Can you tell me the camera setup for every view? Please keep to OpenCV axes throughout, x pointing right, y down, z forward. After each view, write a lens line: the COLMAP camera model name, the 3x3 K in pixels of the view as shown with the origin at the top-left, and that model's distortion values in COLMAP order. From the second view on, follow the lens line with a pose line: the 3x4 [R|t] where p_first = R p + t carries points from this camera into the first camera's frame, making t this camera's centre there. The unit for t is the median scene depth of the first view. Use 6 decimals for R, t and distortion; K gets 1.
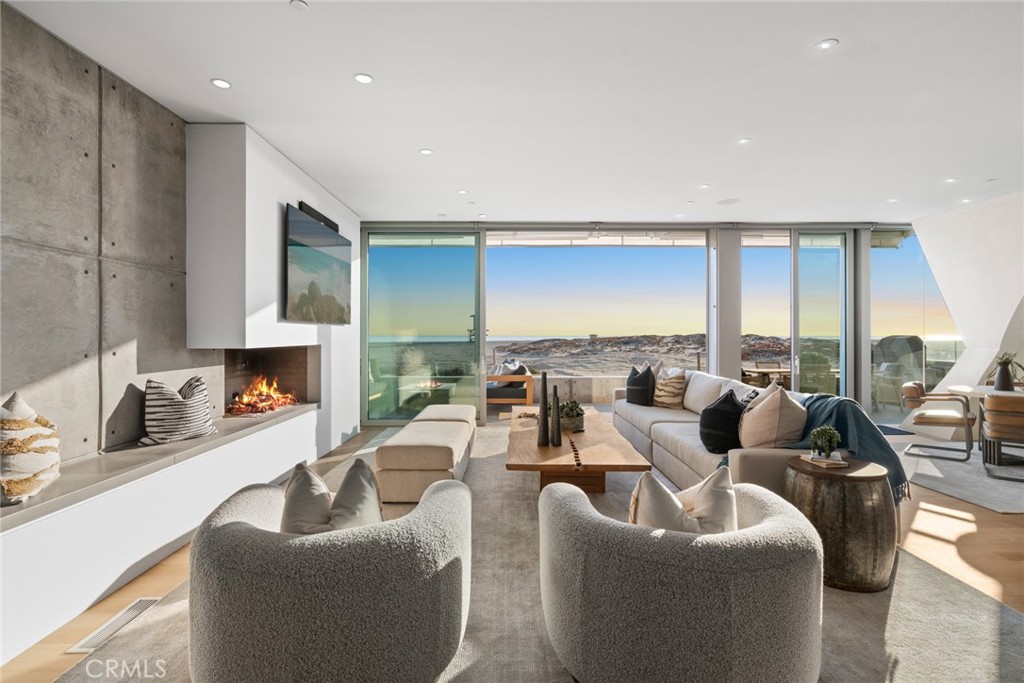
lens RADIAL K [[498.5, 0, 512.0], [0, 498.5, 341.5], [0, 0, 1]] dist [0.000814, 0.000899]
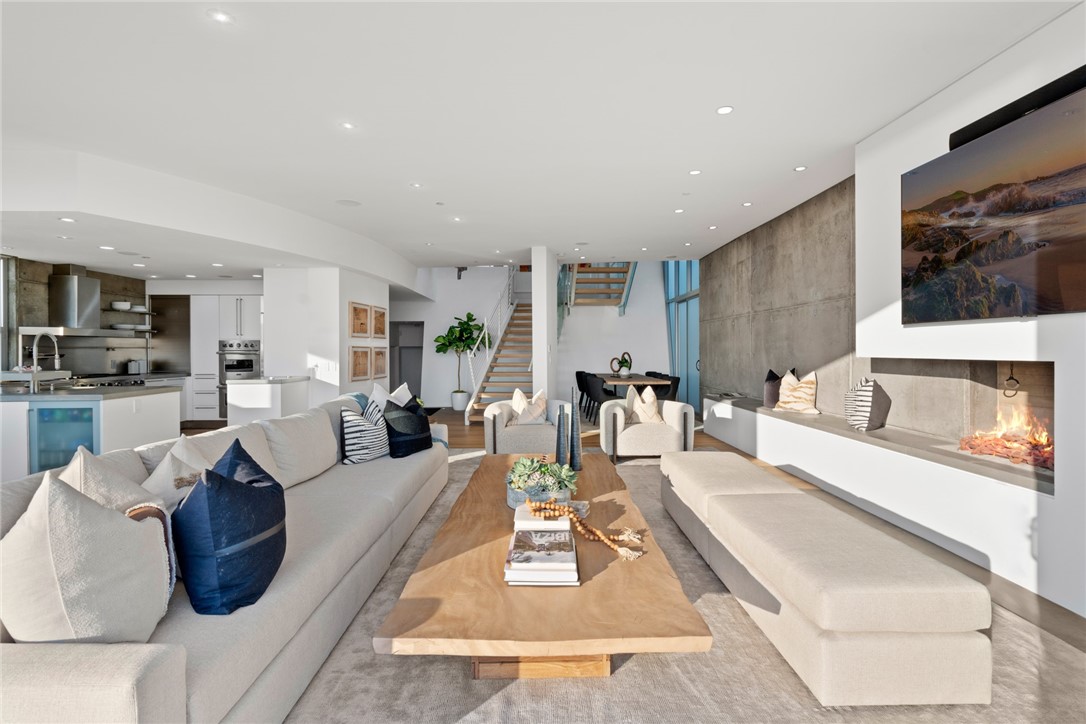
lens RADIAL K [[528.7, 0, 543.0], [0, 528.7, 362.0], [0, 0, 1]] dist [0.000814, 0.000899]
pose [[-0.999891, 0.003026, -0.014423, 0.169364], [0.002524, 0.999394, 0.034705, -0.017404], [0.014519, 0.034664, -0.999294, 2.406349]]
